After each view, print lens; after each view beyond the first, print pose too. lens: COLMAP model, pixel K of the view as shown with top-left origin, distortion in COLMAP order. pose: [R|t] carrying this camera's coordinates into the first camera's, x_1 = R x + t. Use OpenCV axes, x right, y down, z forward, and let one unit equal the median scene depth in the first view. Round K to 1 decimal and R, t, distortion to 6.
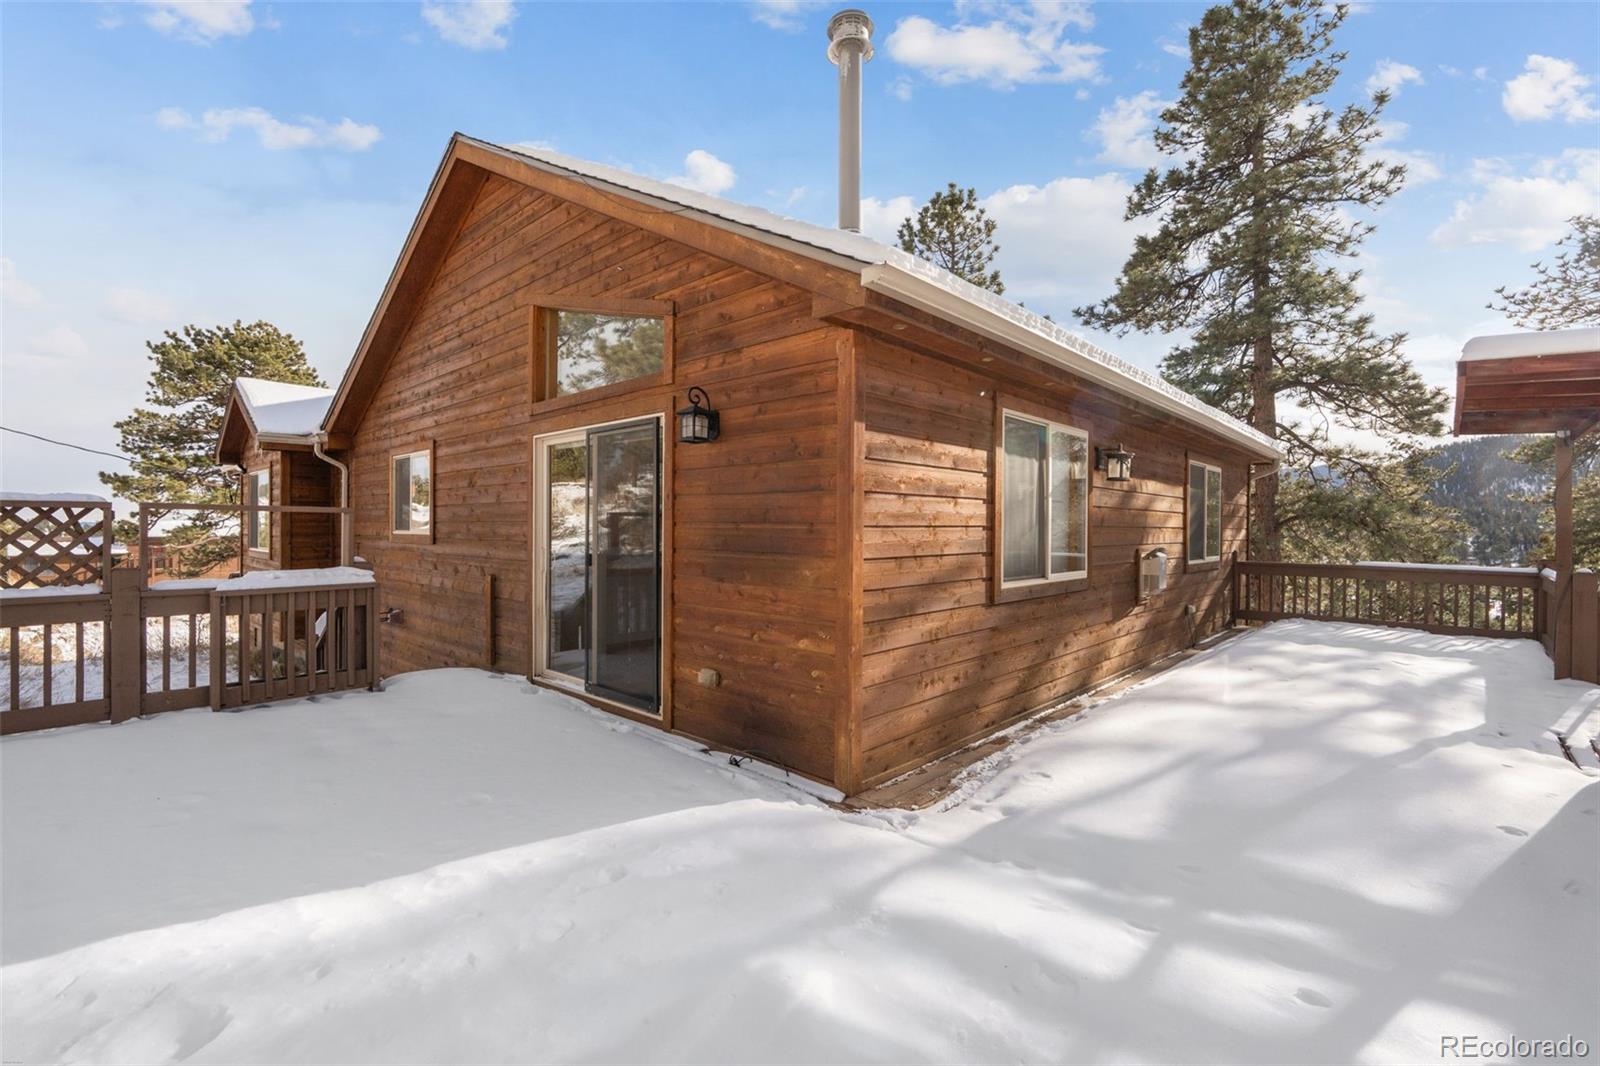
lens RADIAL K [[694.8, 0, 800.1], [0, 694.8, 528.6], [0, 0, 1]] dist [-0.006484, 0.000557]
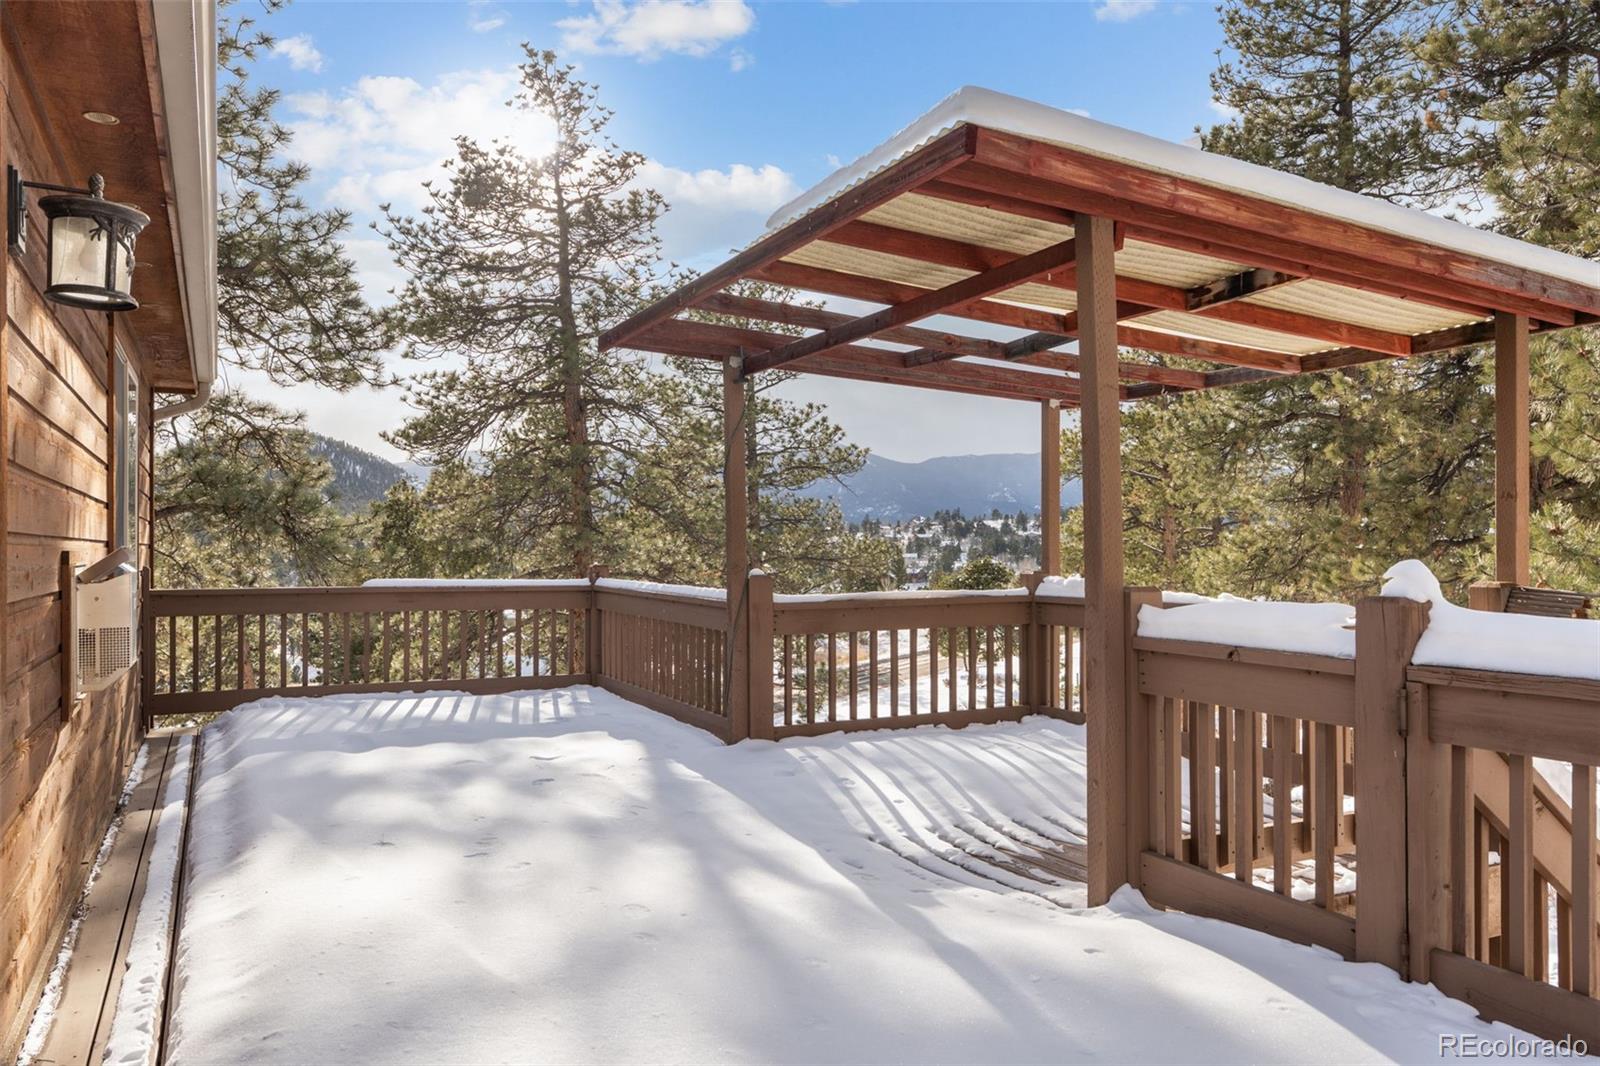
lens RADIAL K [[1139.3, 0, 799.6], [0, 1139.3, 536.1], [0, 0, 1]] dist [-0.001299, -0.001394]
pose [[0.341131, 0.002959, 0.940011, 0.055712], [0.008048, 0.999949, -0.006069, 0.015199], [-0.939981, 0.009636, 0.341090, 0.267316]]
